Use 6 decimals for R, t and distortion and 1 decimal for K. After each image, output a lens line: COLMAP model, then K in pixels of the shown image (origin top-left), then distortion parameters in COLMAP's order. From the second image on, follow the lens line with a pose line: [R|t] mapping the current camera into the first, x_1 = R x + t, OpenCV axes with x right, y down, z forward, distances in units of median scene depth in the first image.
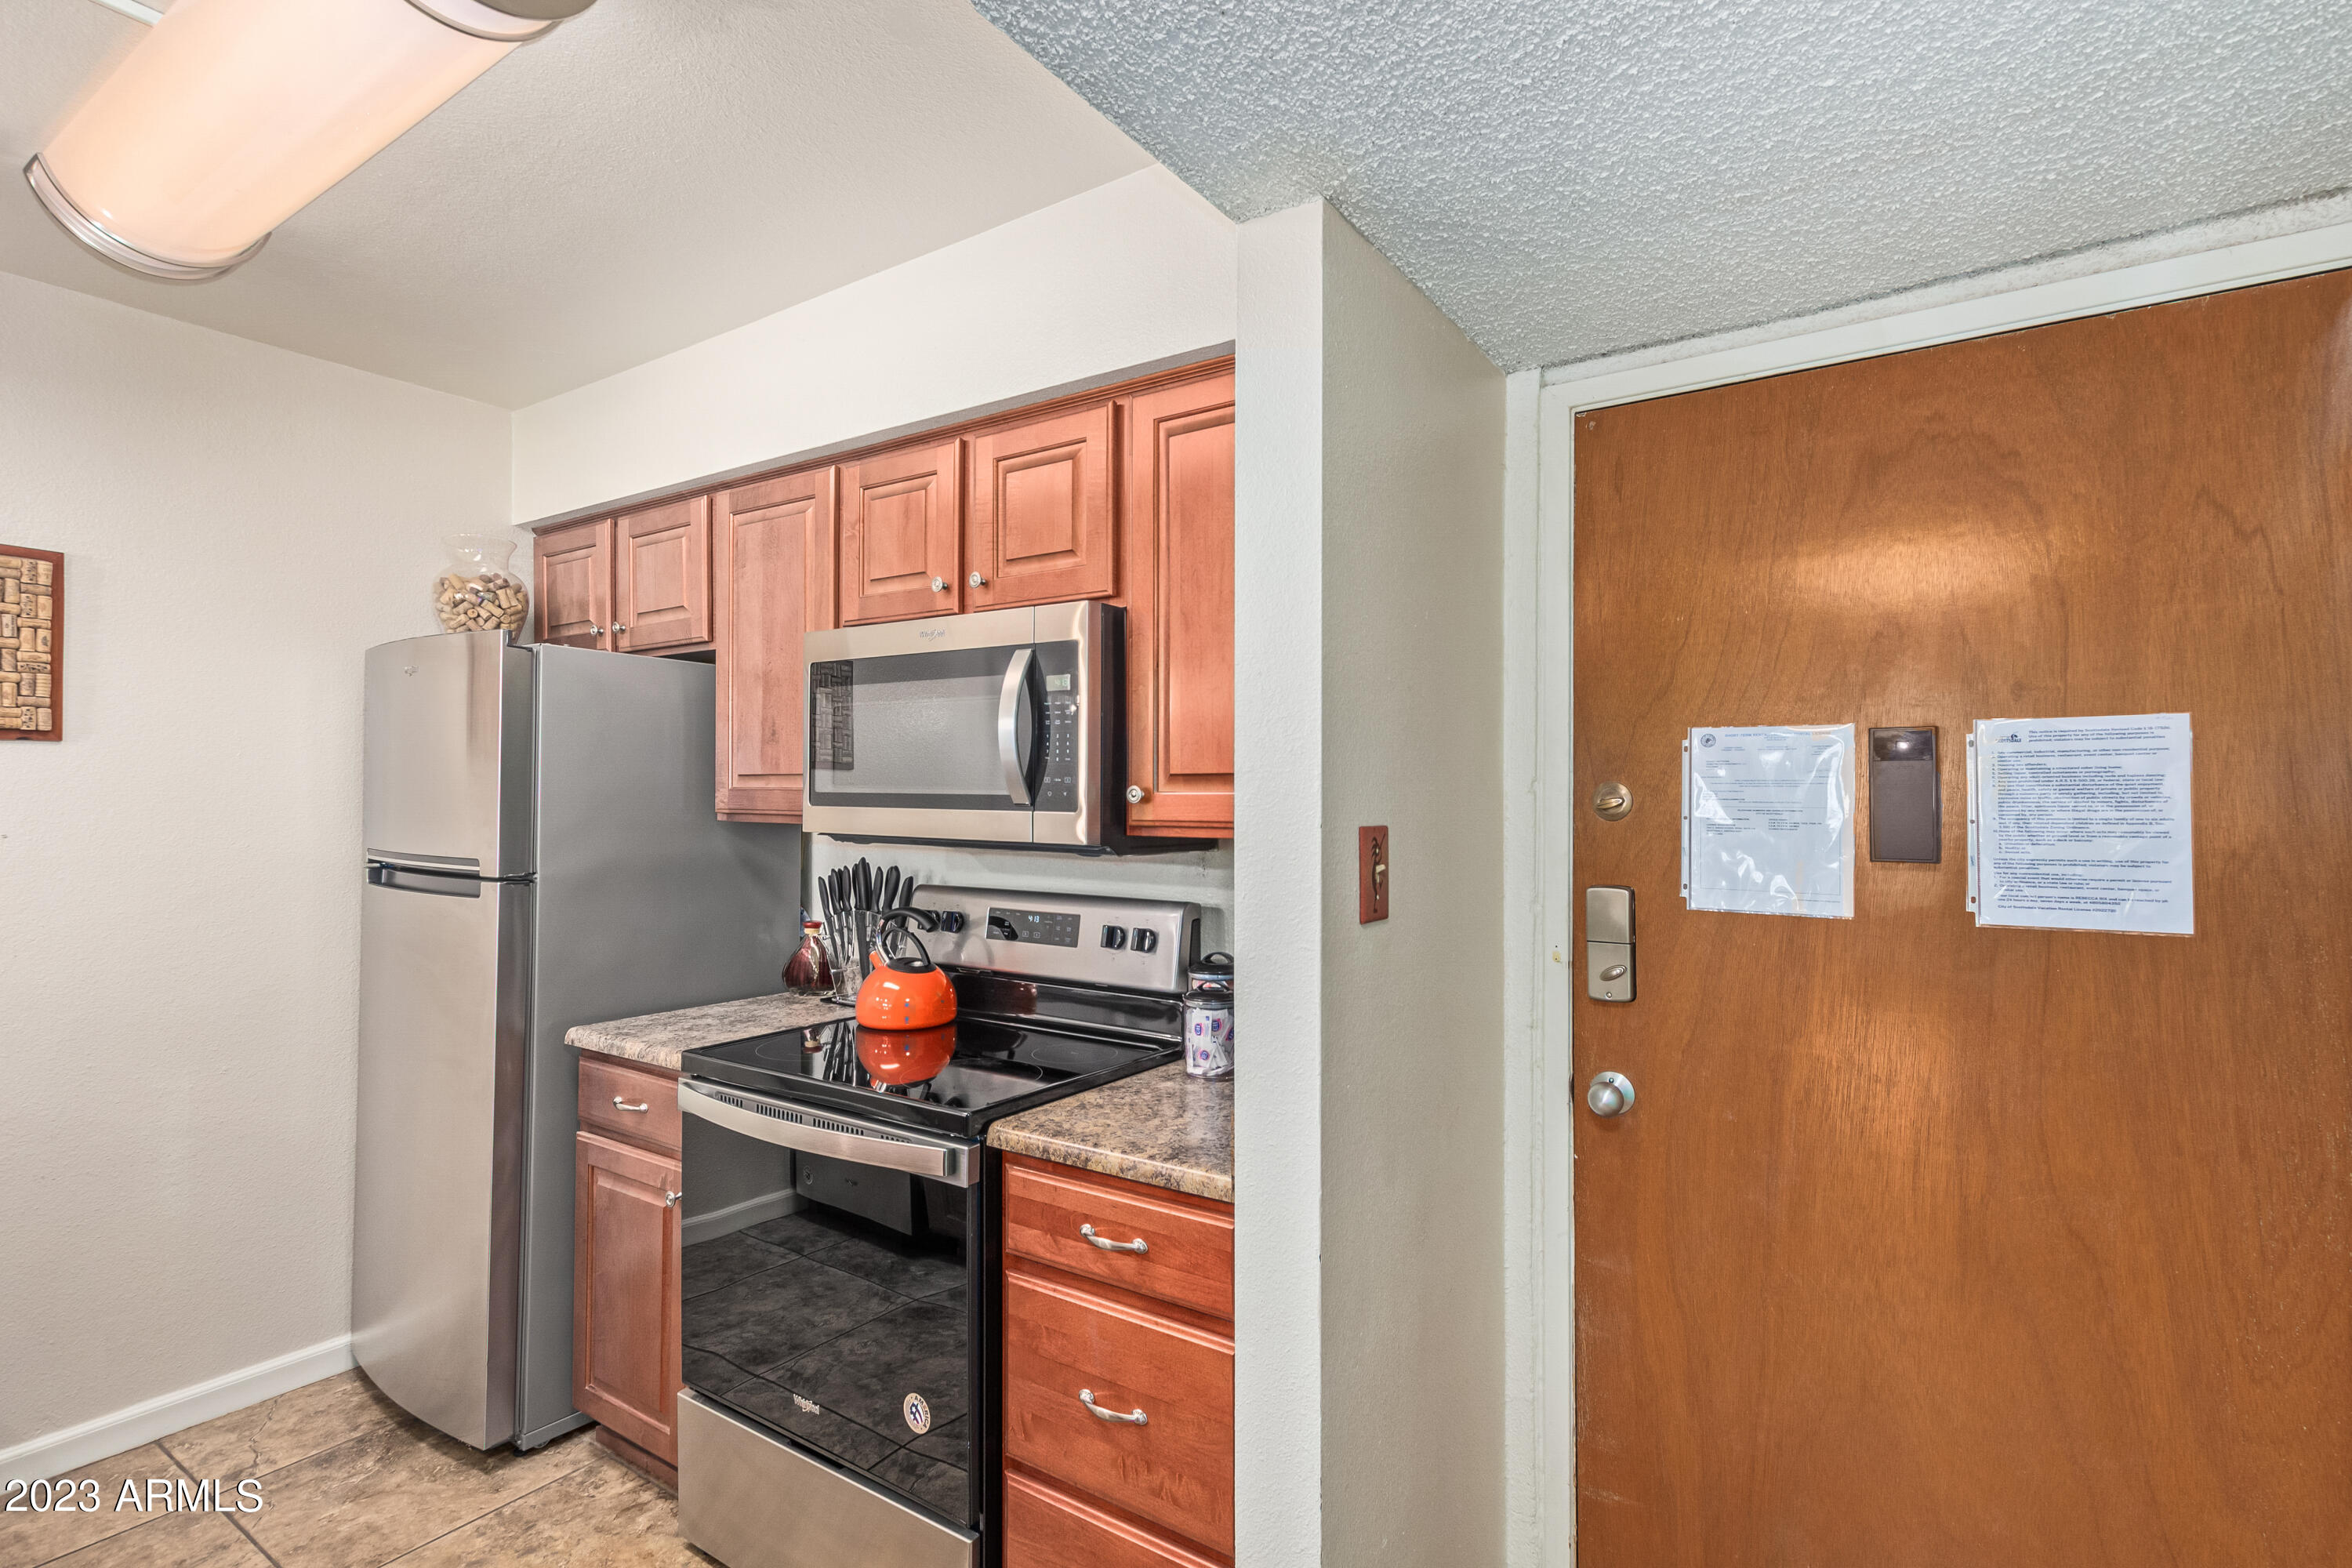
lens RADIAL K [[1134.9, 0, 1176.0], [0, 1134.9, 784.0], [0, 0, 1]] dist [0.023751, -0.000068]
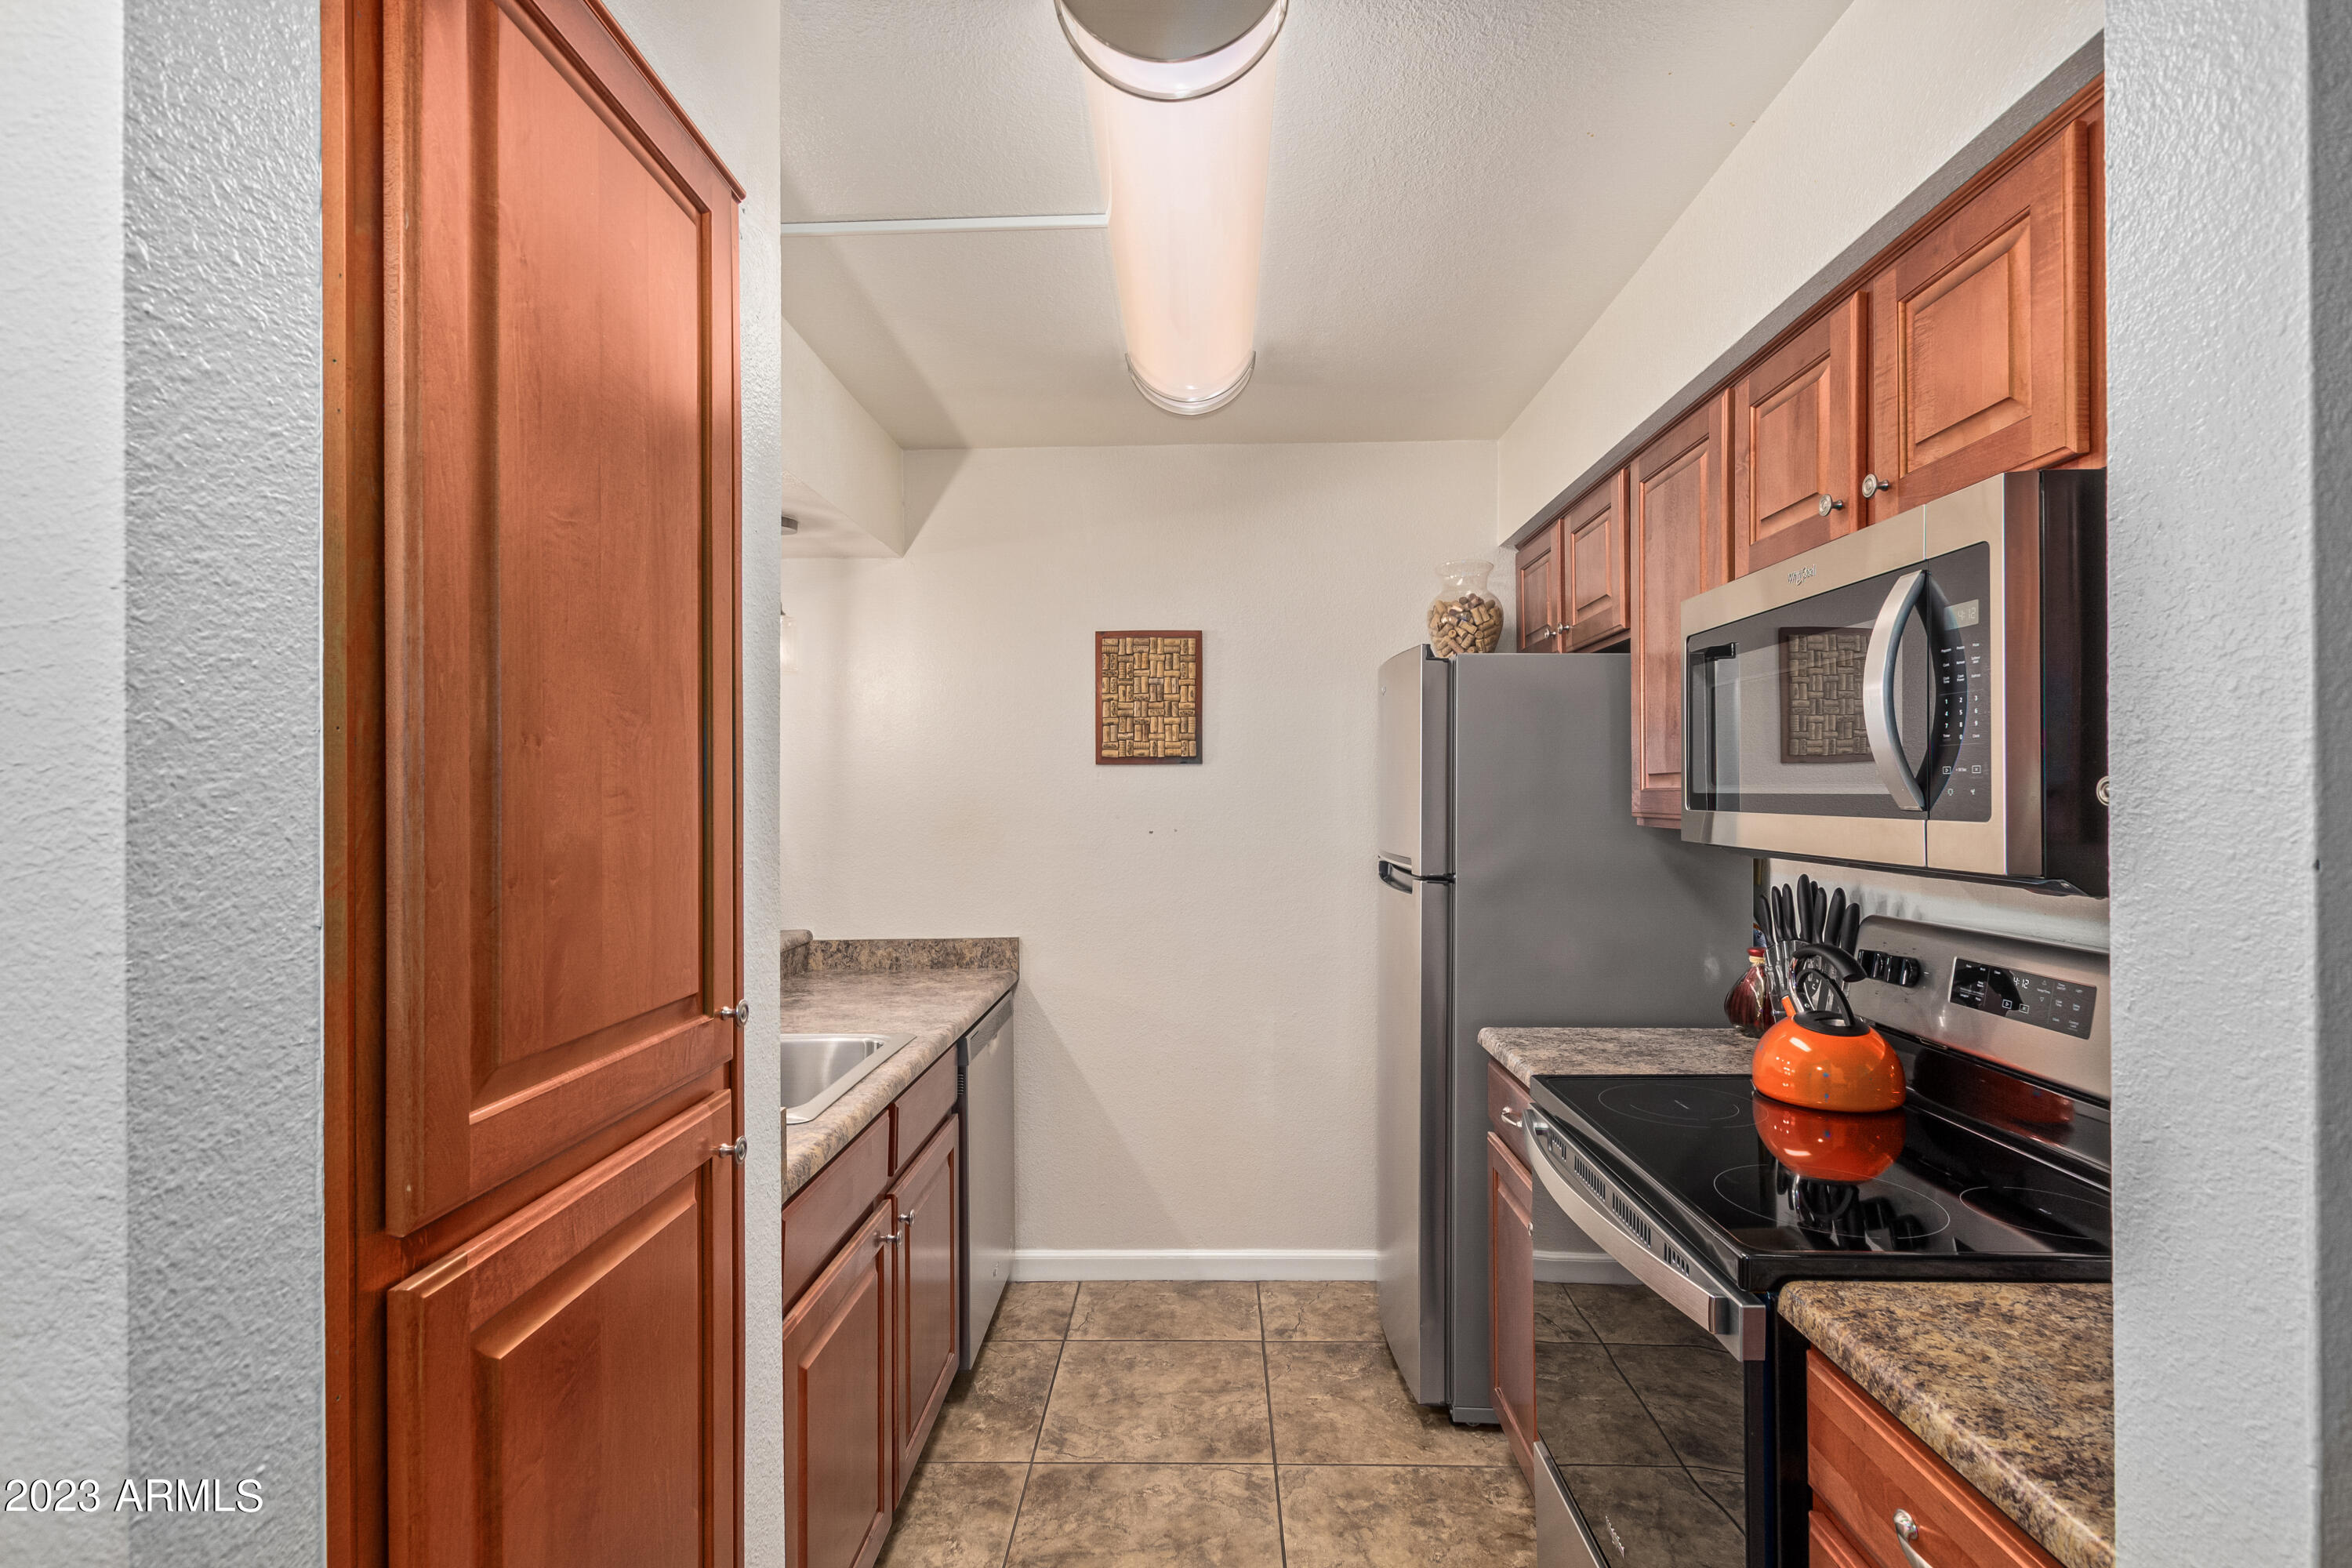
lens RADIAL K [[1081.5, 0, 1181.1], [0, 1081.5, 794.7], [0, 0, 1]] dist [0.018230, -0.008841]
pose [[0.550654, -0.010722, -0.834664, 0.132929], [0.017156, 0.999852, -0.001525, 0.003141], [0.834557, -0.013480, 0.550757, 0.253949]]
